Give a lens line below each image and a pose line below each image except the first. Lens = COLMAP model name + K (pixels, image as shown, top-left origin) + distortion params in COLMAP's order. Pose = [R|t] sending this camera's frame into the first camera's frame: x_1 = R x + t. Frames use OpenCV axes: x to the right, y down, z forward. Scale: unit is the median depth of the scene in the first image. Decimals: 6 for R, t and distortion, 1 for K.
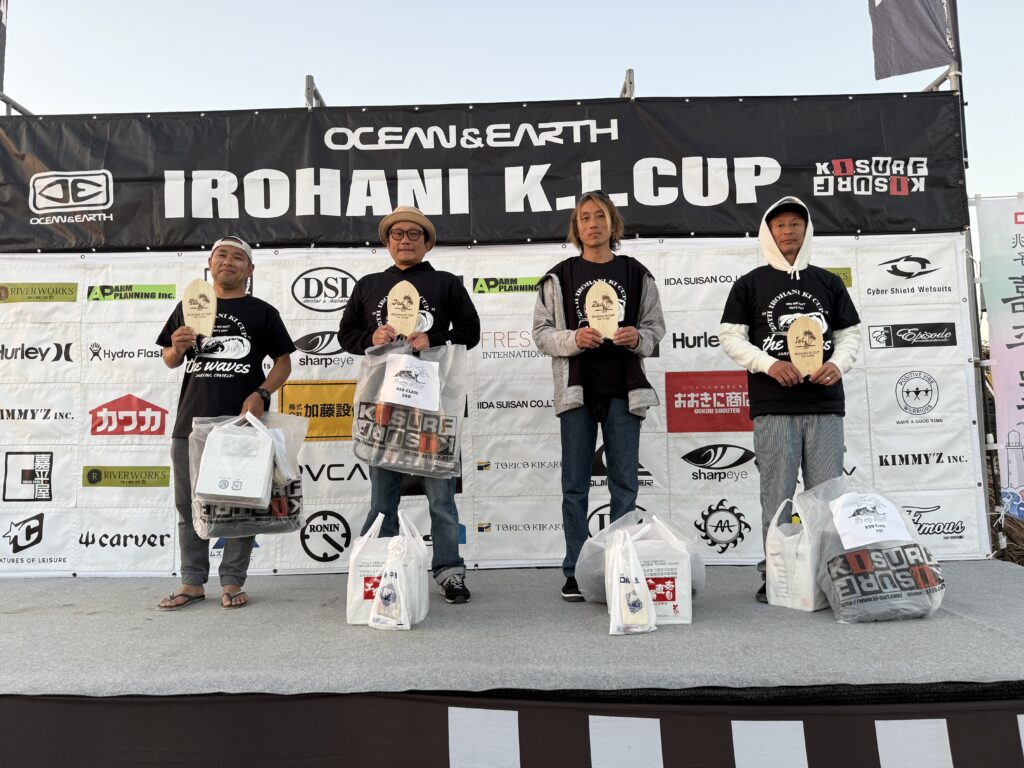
lens RADIAL K [[710.4, 0, 501.7], [0, 710.4, 385.3], [0, 0, 1]] dist [0.011530, -0.023397]
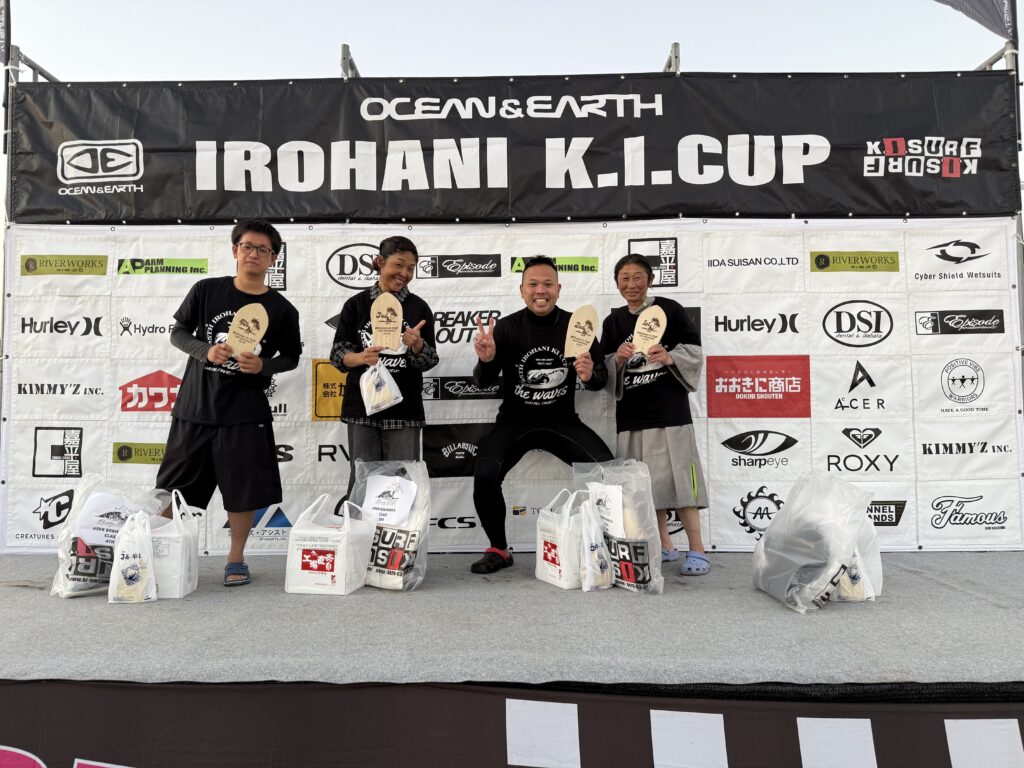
lens RADIAL K [[711.0, 0, 509.9], [0, 711.0, 383.8], [0, 0, 1]] dist [0.010292, -0.022494]
pose [[0.999885, 0.014952, -0.002677, -0.036930], [-0.014867, 0.999452, 0.029569, -0.004855], [0.003118, -0.029526, 0.999559, 0.017473]]
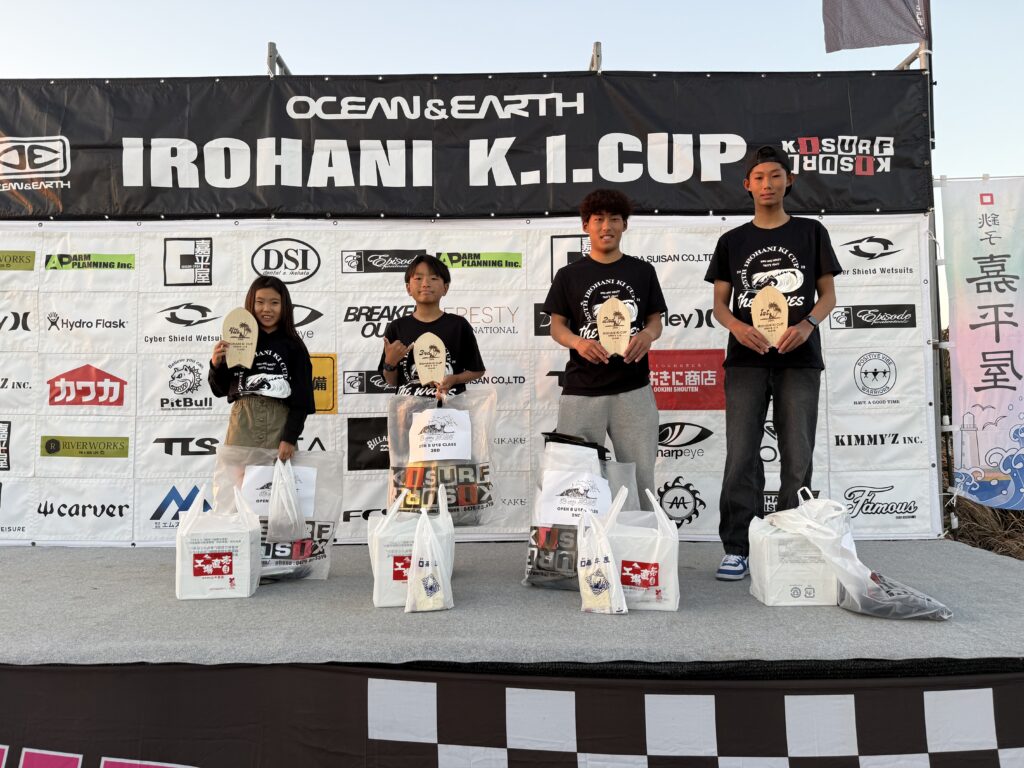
lens RADIAL K [[711.0, 0, 509.9], [0, 711.0, 383.8], [0, 0, 1]] dist [0.010292, -0.022494]
pose [[0.999849, 0.013428, 0.010994, 0.055570], [-0.013796, 0.999323, 0.034096, -0.002450], [-0.010529, -0.034242, 0.999358, -0.001064]]
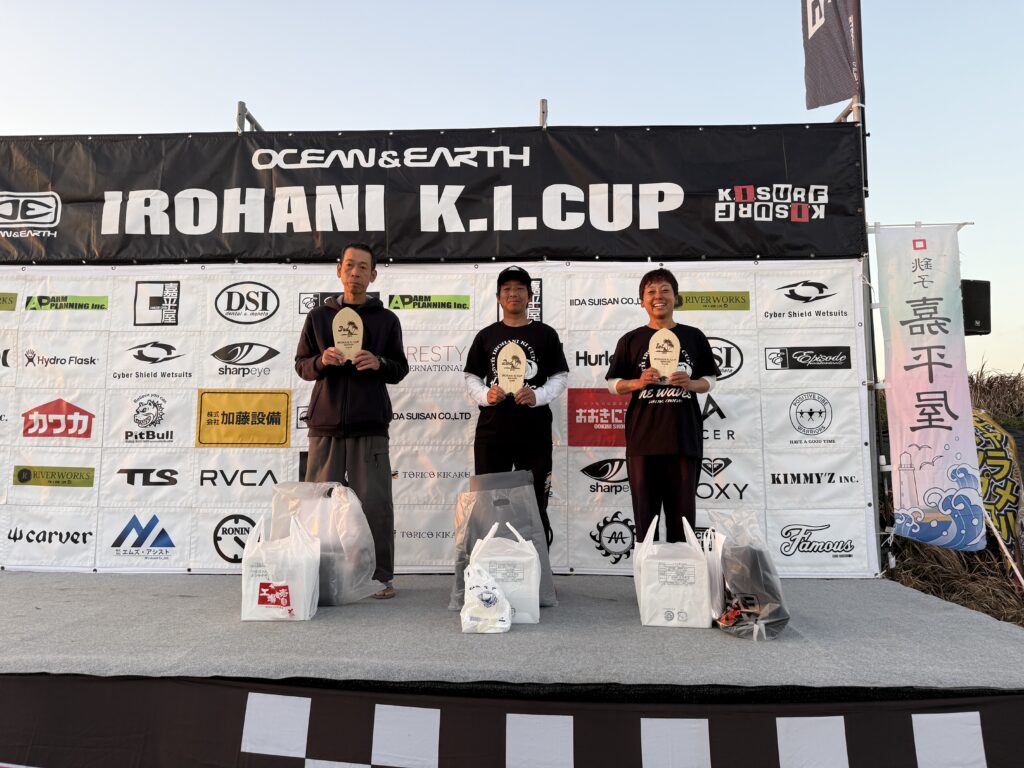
lens RADIAL K [[712.7, 0, 510.3], [0, 712.7, 383.1], [0, 0, 1]] dist [0.014560, -0.030207]
pose [[0.999435, 0.020892, -0.026341, 0.171728], [-0.021460, 0.999540, -0.021439, -0.002146], [0.025881, 0.021992, 0.999423, -0.043669]]
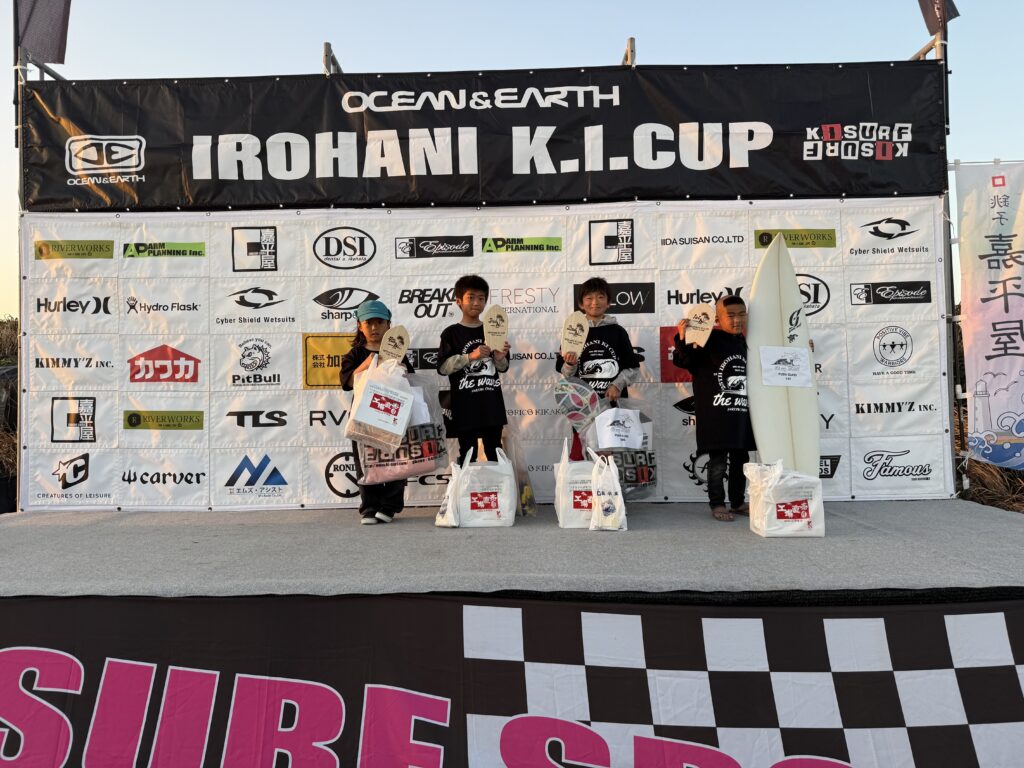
lens RADIAL K [[707.1, 0, 505.4], [0, 707.1, 385.0], [0, 0, 1]] dist [0.032077, -0.054427]
pose [[0.999987, 0.004353, -0.002719, -0.001302], [-0.004178, 0.998109, 0.061334, 0.005219], [0.002980, -0.061322, 0.998114, -0.080479]]
